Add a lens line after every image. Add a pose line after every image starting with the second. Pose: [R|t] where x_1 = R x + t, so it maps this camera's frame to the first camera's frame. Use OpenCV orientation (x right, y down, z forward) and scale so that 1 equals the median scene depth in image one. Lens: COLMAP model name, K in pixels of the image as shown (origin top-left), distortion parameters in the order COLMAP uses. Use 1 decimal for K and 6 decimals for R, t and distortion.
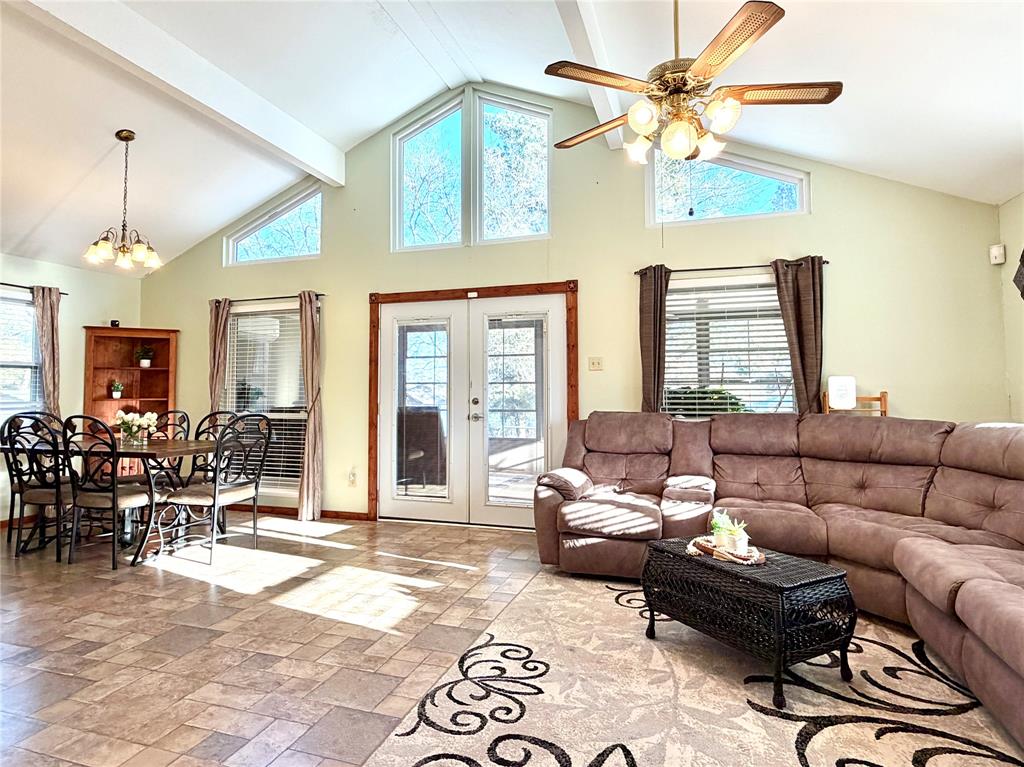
lens RADIAL K [[569.9, 0, 512.7], [0, 569.9, 365.8], [0, 0, 1]] dist [-0.003617, 0.001129]
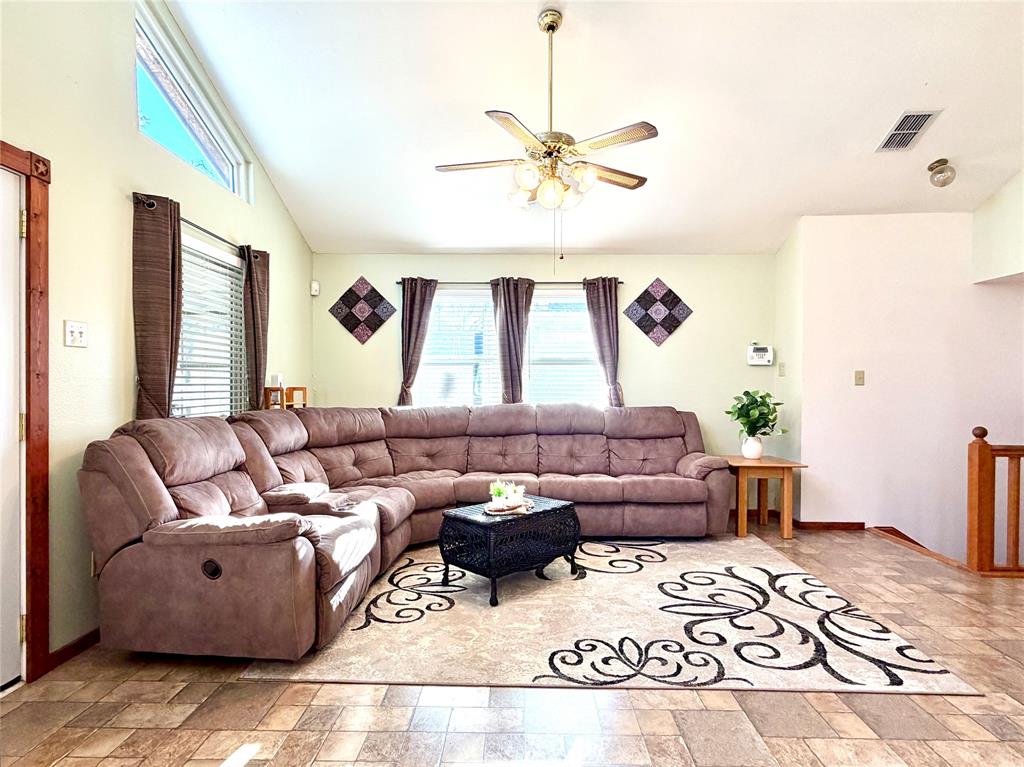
lens RADIAL K [[551.7, 0, 512.2], [0, 551.7, 385.6], [0, 0, 1]] dist [-0.003464, 0.000609]
pose [[-0.291168, 0.001052, 0.956671, -0.539188], [-0.045803, 0.998837, -0.015039, 0.039286], [-0.955575, -0.048197, -0.290782, 0.867630]]
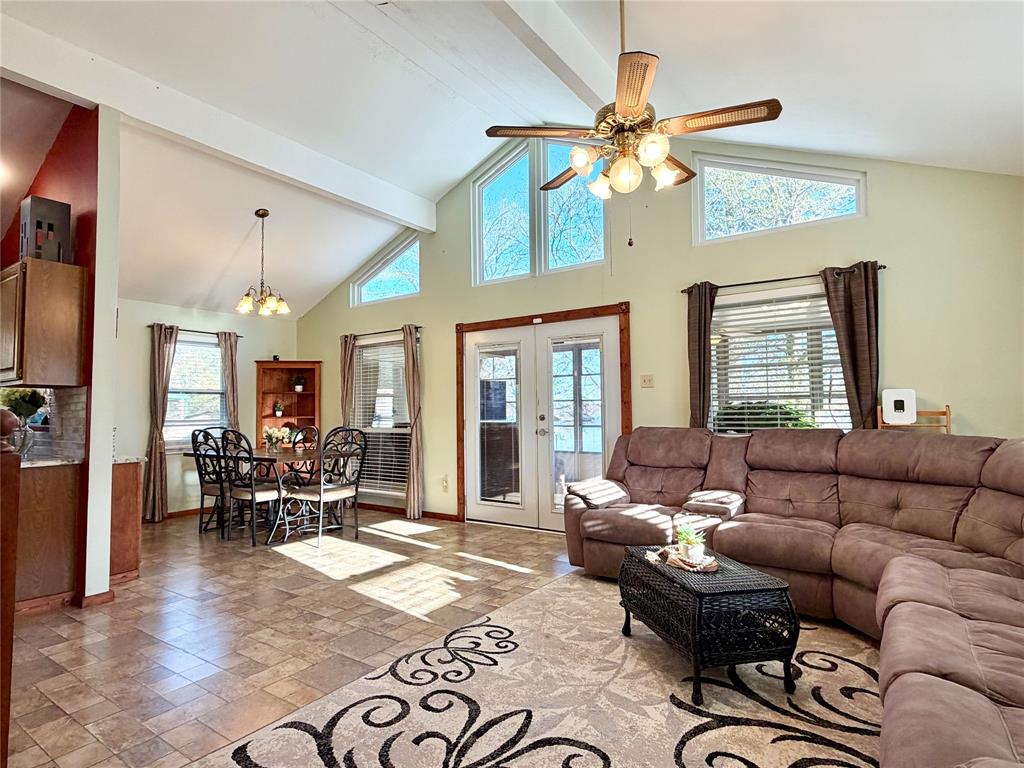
lens RADIAL K [[551.7, 0, 513.5], [0, 551.7, 387.3], [0, 0, 1]] dist [-0.003464, 0.000609]
pose [[0.957565, -0.019990, -0.287523, 0.231518], [0.022049, 0.999749, 0.003922, -0.001979], [0.287372, -0.010095, 0.957766, -0.041387]]
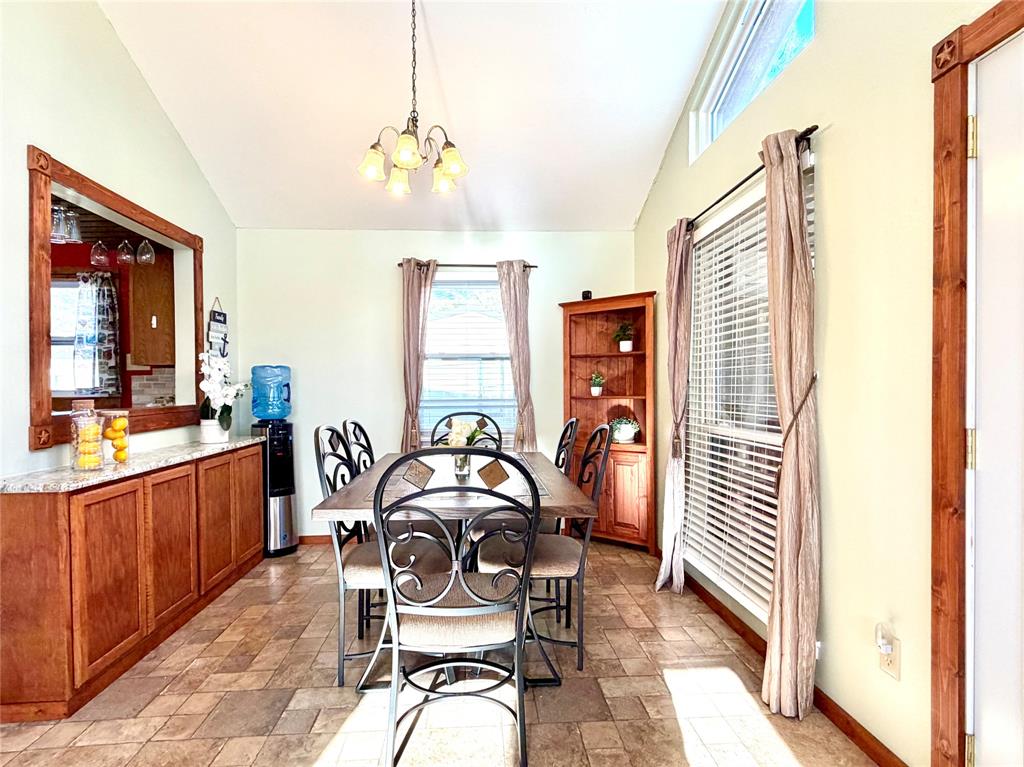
lens RADIAL K [[551.7, 0, 511.2], [0, 551.7, 396.8], [0, 0, 1]] dist [-0.003464, 0.000609]
pose [[0.369223, 0.014429, -0.929229, -0.088924], [0.051389, 0.998033, 0.035917, 0.038792], [0.927919, -0.061013, 0.367755, 0.901571]]
